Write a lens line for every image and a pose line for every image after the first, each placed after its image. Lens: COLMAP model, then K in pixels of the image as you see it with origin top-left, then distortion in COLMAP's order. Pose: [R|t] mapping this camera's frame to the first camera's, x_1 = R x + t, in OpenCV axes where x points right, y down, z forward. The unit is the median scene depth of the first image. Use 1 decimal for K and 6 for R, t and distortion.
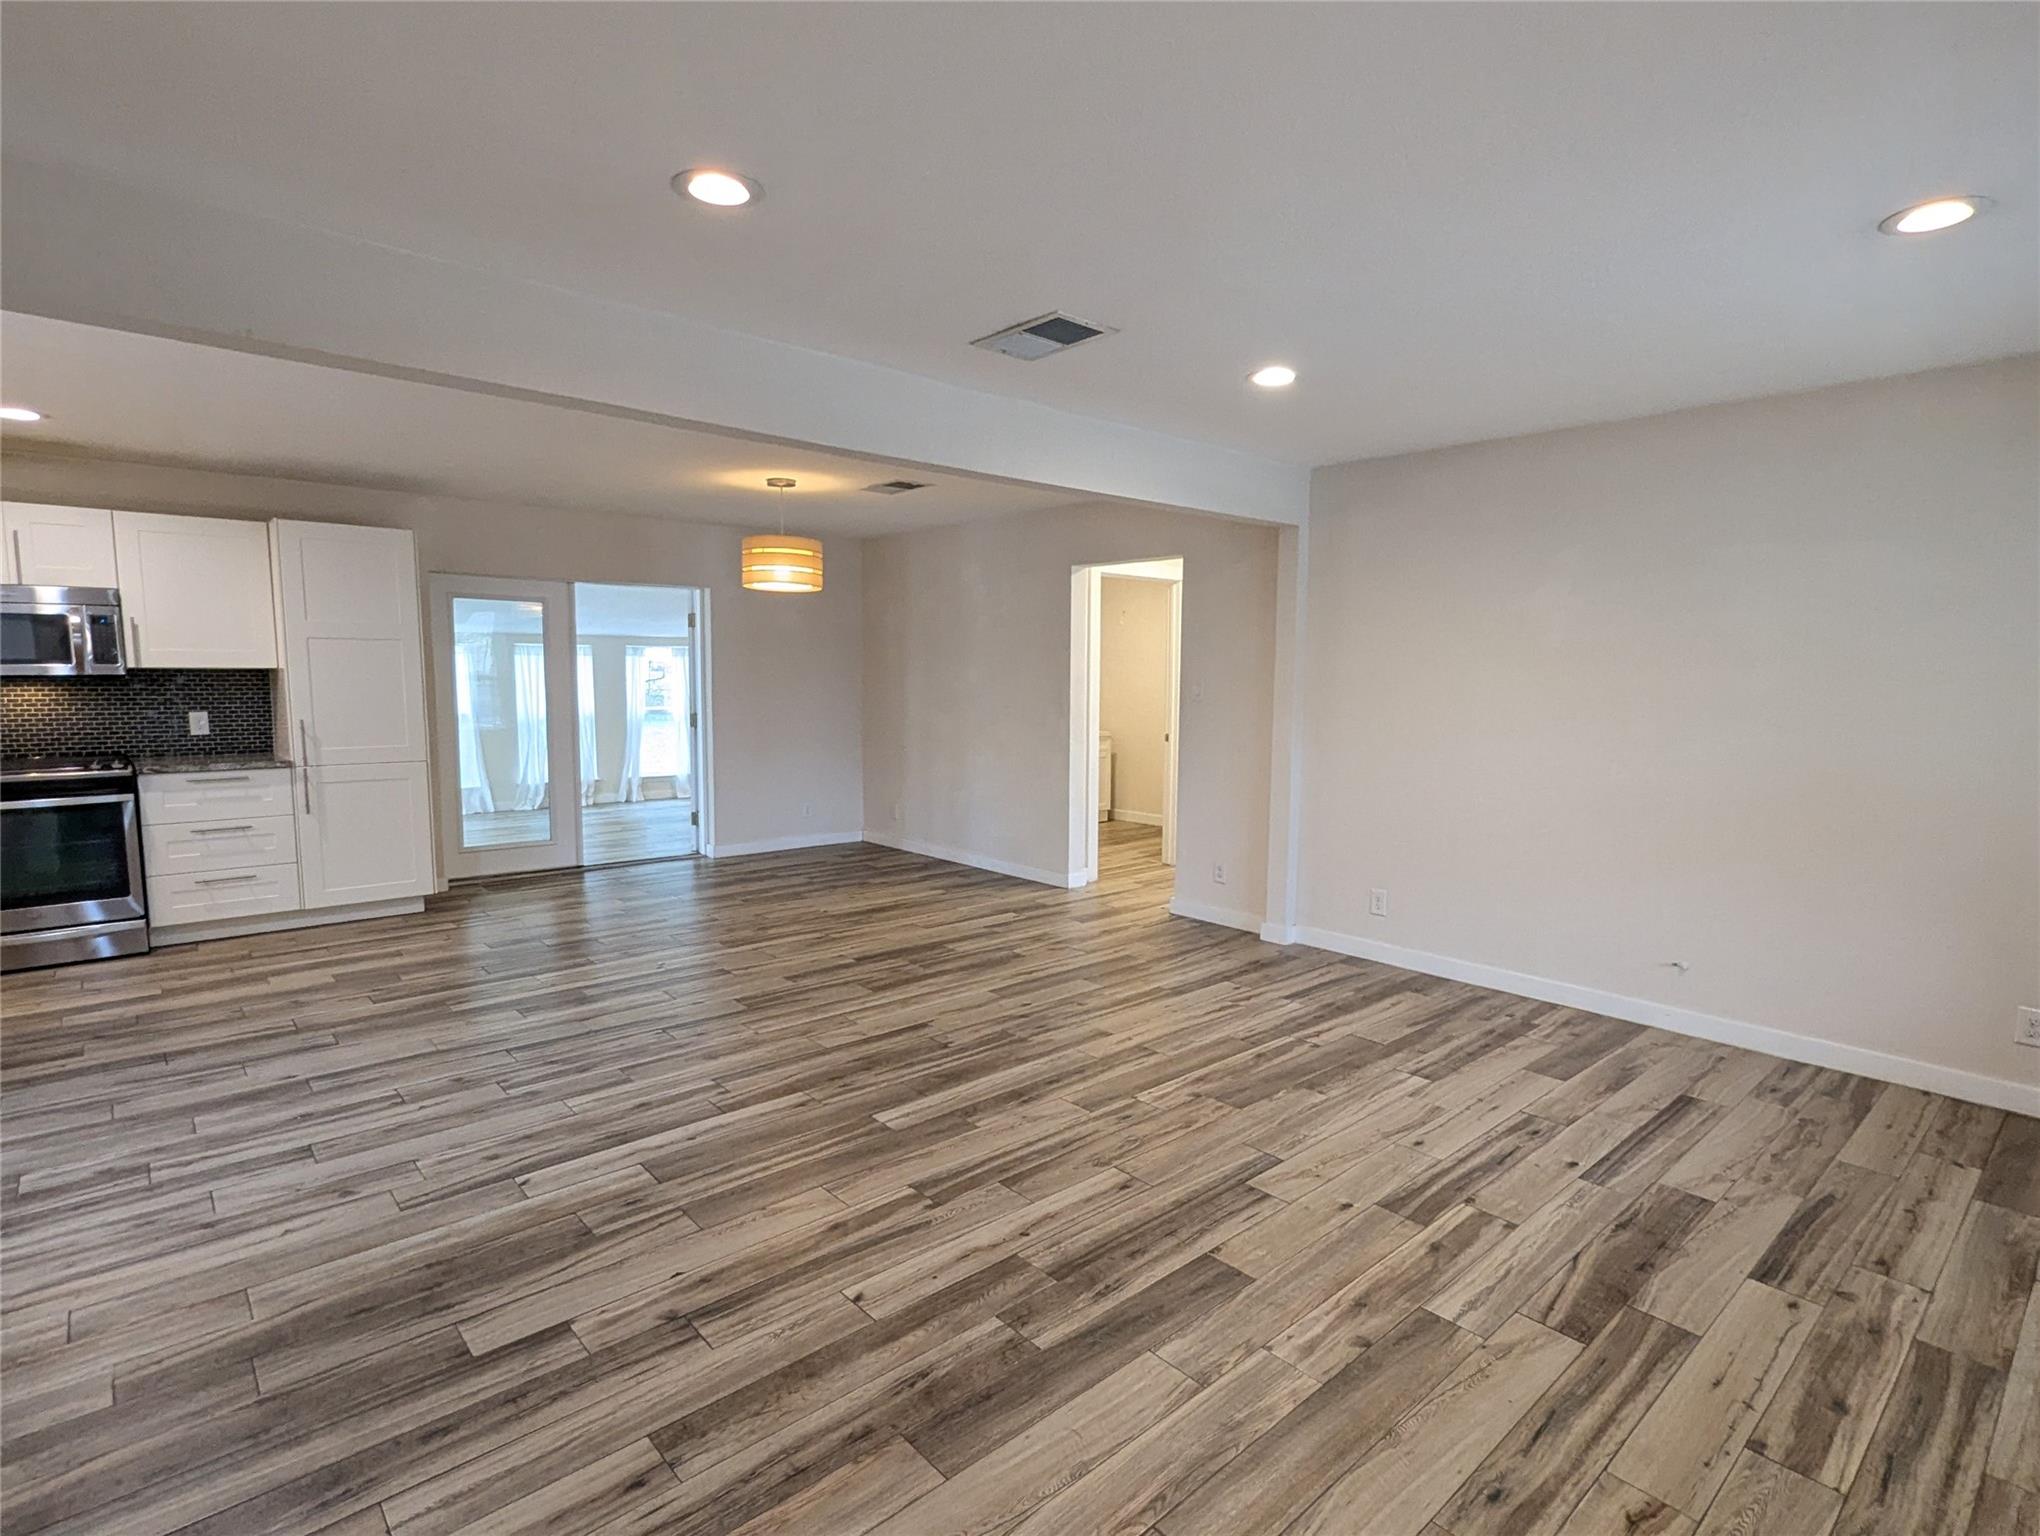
lens RADIAL K [[1061.7, 0, 1025.2], [0, 1061.7, 784.5], [0, 0, 1]] dist [-0.004027, 0.003075]
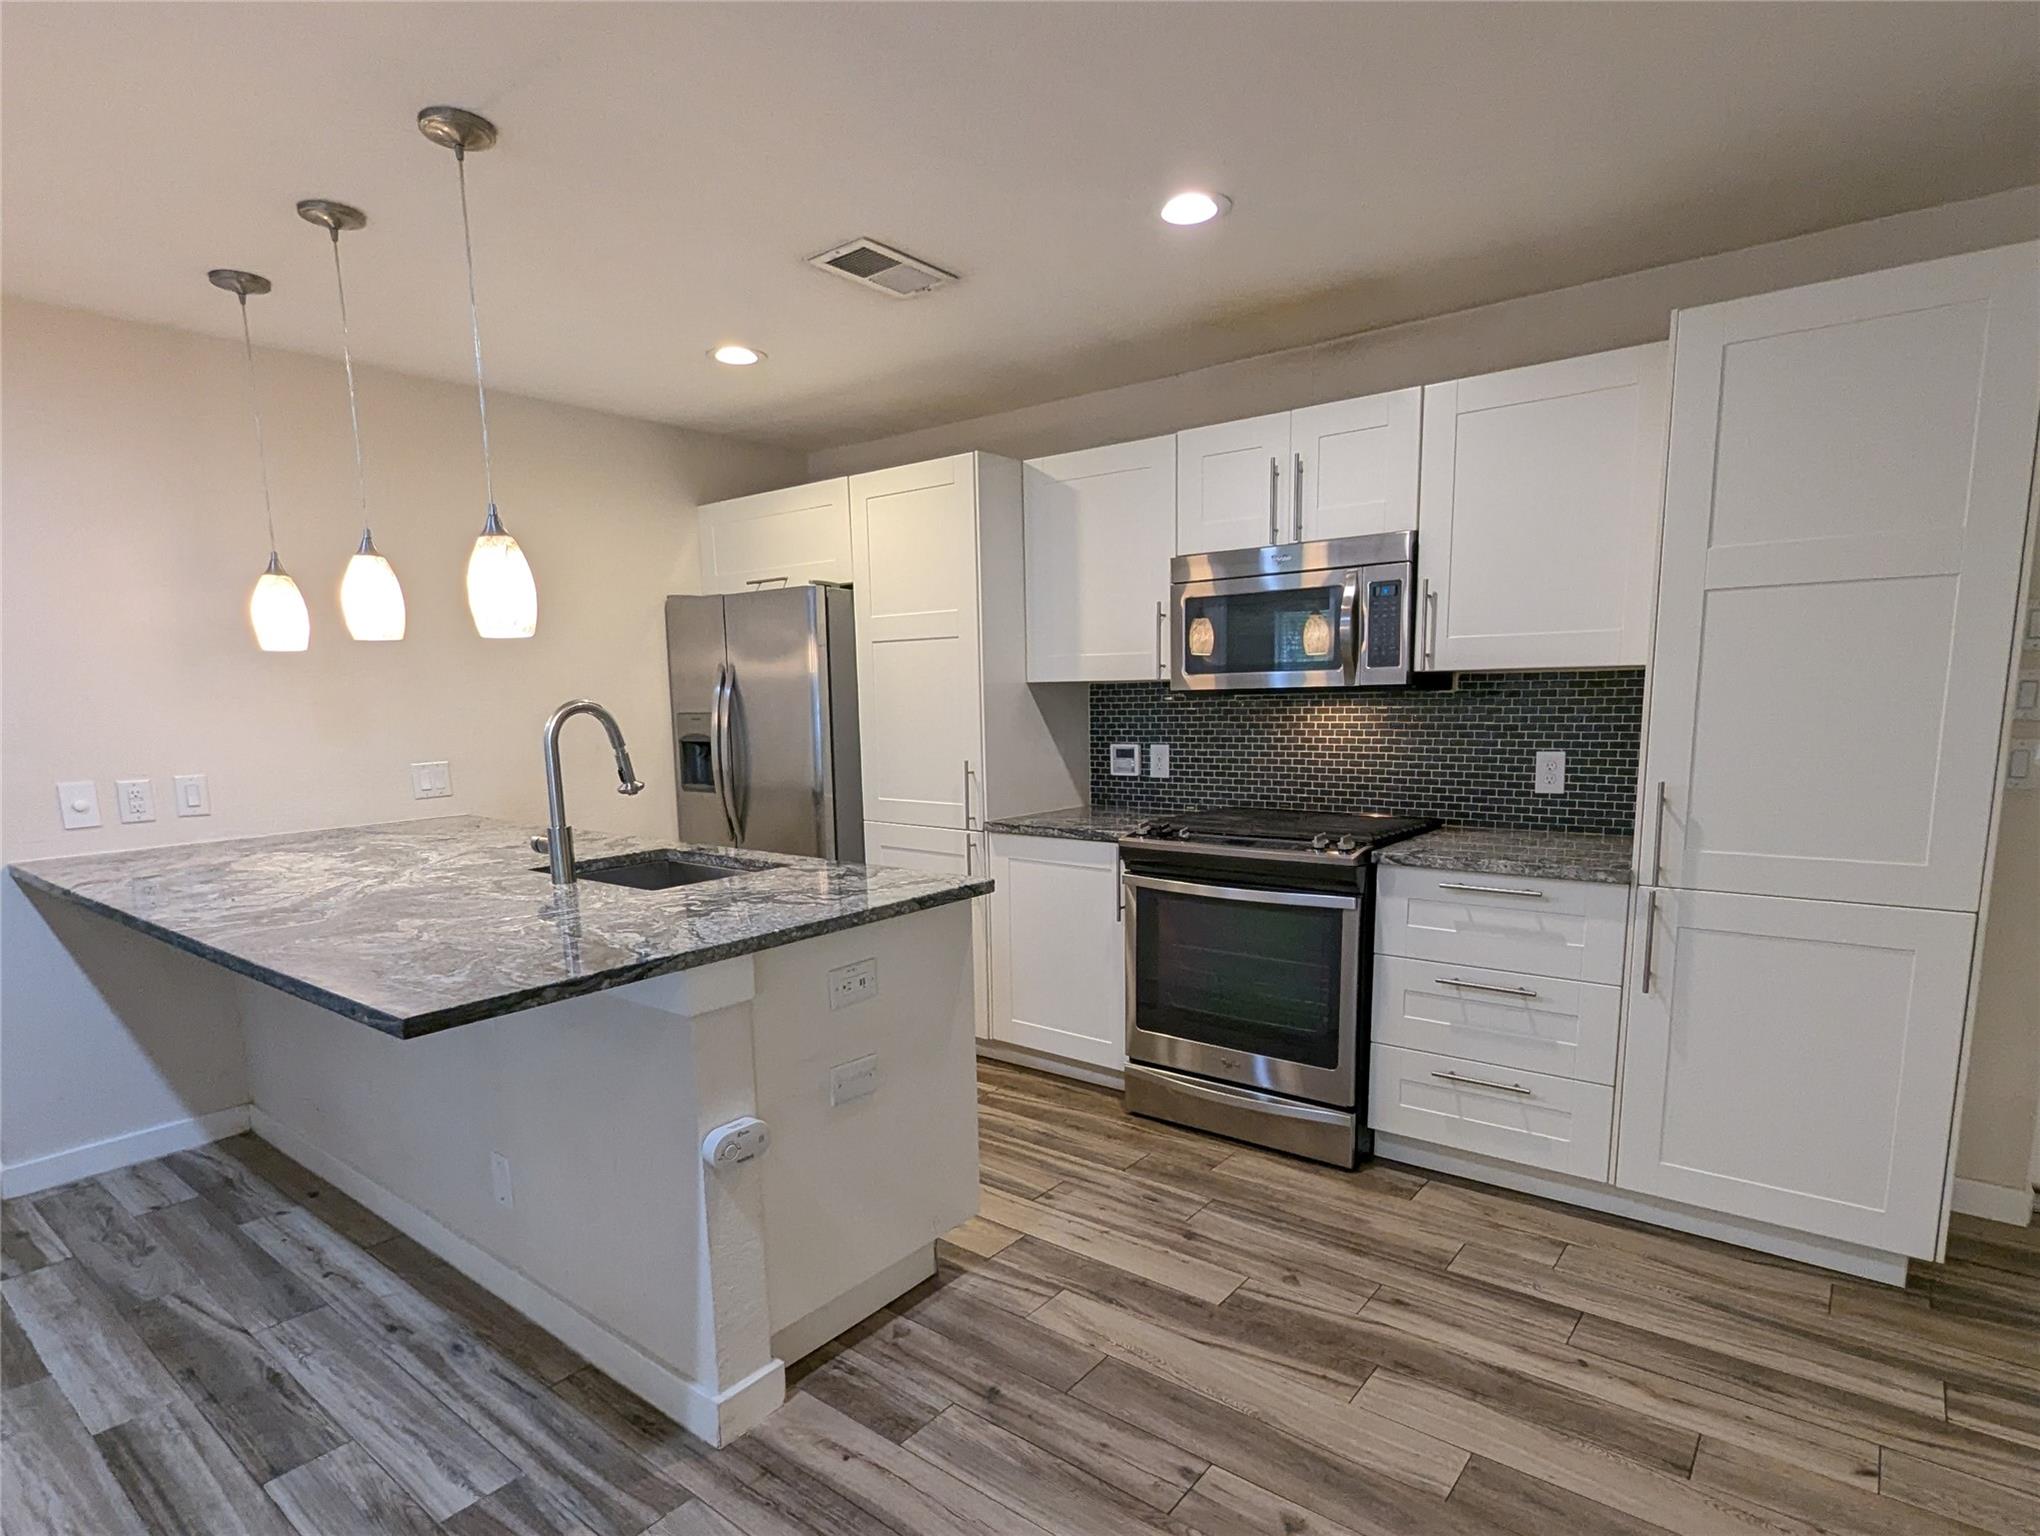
lens RADIAL K [[1061.7, 0, 1058.6], [0, 1061.7, 841.7], [0, 0, 1]] dist [-0.004027, 0.003075]
pose [[0.174293, 0.130131, -0.976057, -0.387012], [-0.084547, 0.989546, 0.116832, -0.088375], [0.981058, 0.062160, 0.183473, 0.889226]]
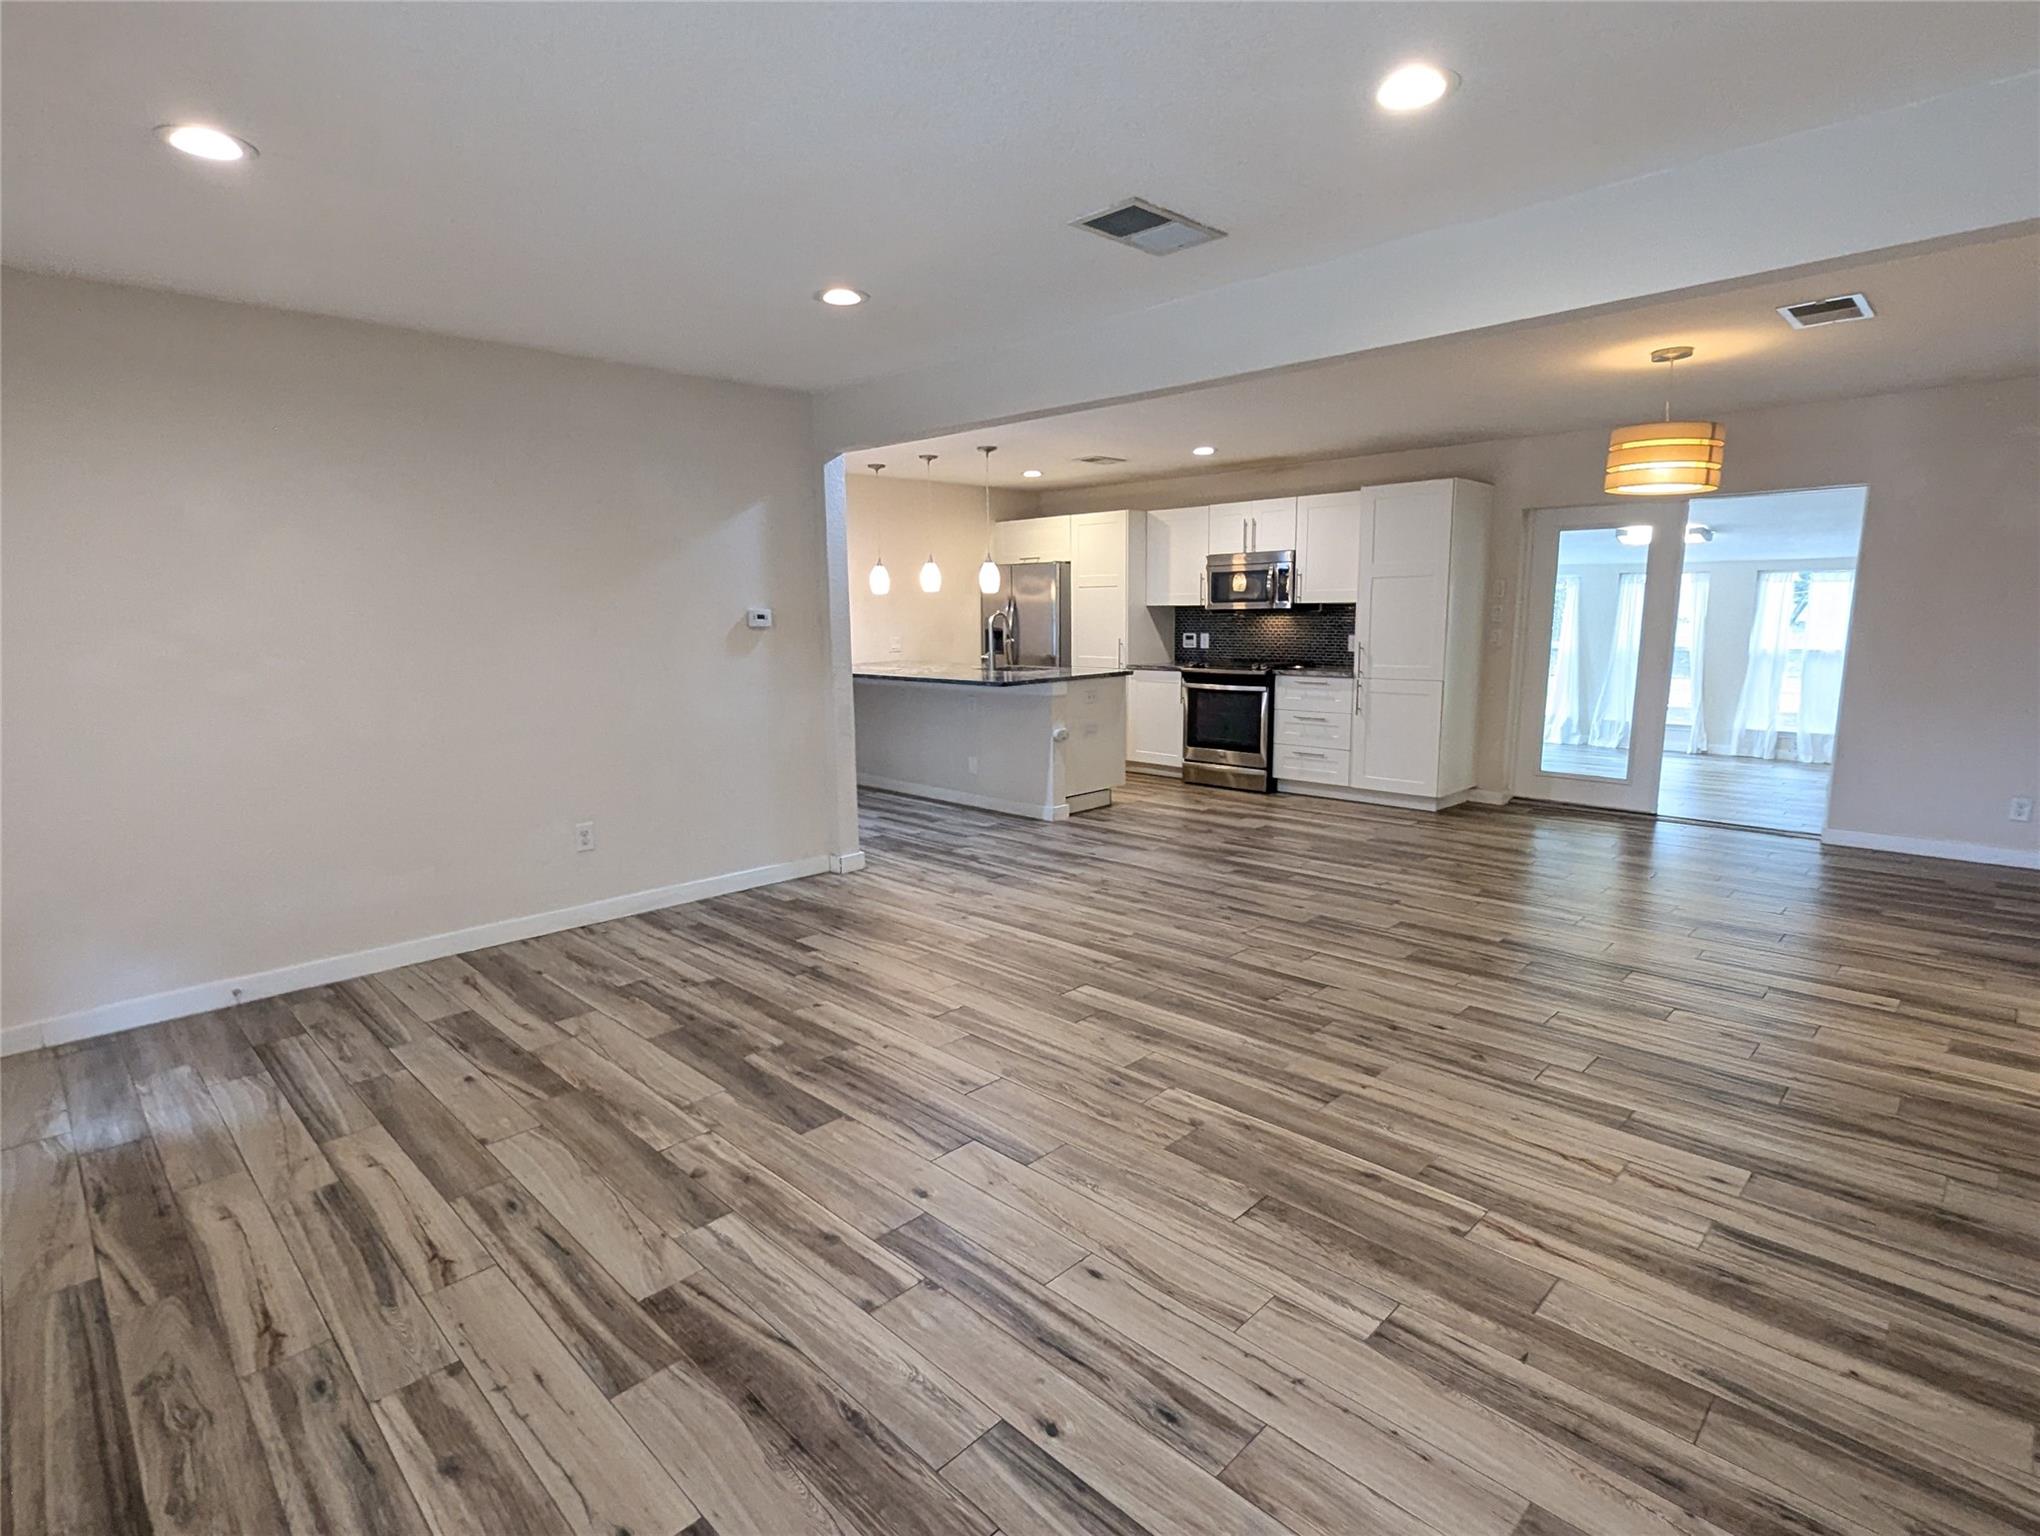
lens RADIAL K [[1061.7, 0, 1033.7], [0, 1061.7, 776.6], [0, 0, 1]] dist [-0.004027, 0.003075]
pose [[0.038760, 0.147812, -0.988256, 0.809367], [-0.095115, 0.985054, 0.143603, -0.062098], [0.994711, 0.088432, 0.052240, 0.721067]]
